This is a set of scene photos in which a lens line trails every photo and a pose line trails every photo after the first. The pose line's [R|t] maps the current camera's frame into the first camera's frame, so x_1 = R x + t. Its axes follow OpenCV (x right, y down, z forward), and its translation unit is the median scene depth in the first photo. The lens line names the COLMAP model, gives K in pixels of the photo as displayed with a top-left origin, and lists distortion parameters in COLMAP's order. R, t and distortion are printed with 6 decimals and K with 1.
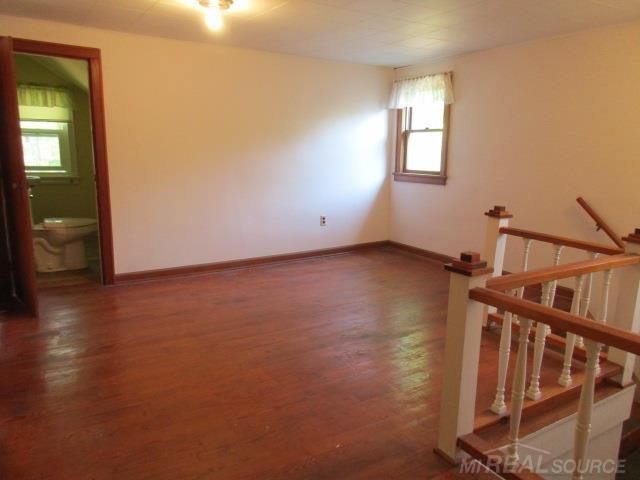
lens RADIAL K [[482.2, 0, 320.0], [0, 482.2, 240.0], [0, 0, 1]] dist [0.003154, -0.004989]
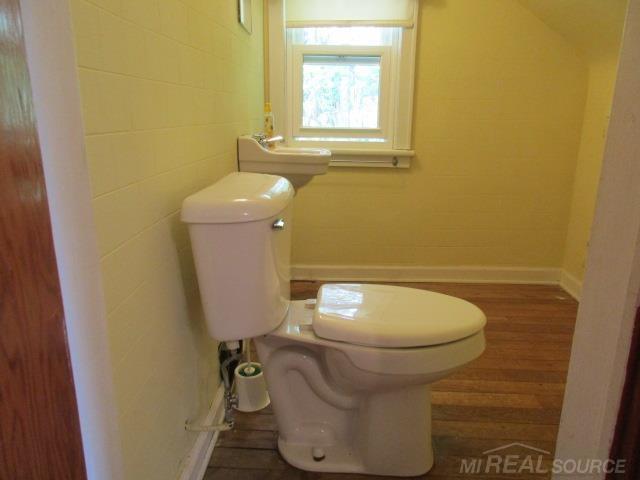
lens RADIAL K [[482.2, 0, 320.0], [0, 482.2, 240.0], [0, 0, 1]] dist [0.003154, -0.004989]
pose [[0.826403, 0.125474, -0.548921, -0.323649], [-0.089142, 0.991716, 0.092484, -0.087634], [0.555978, -0.027497, 0.830742, 0.595175]]
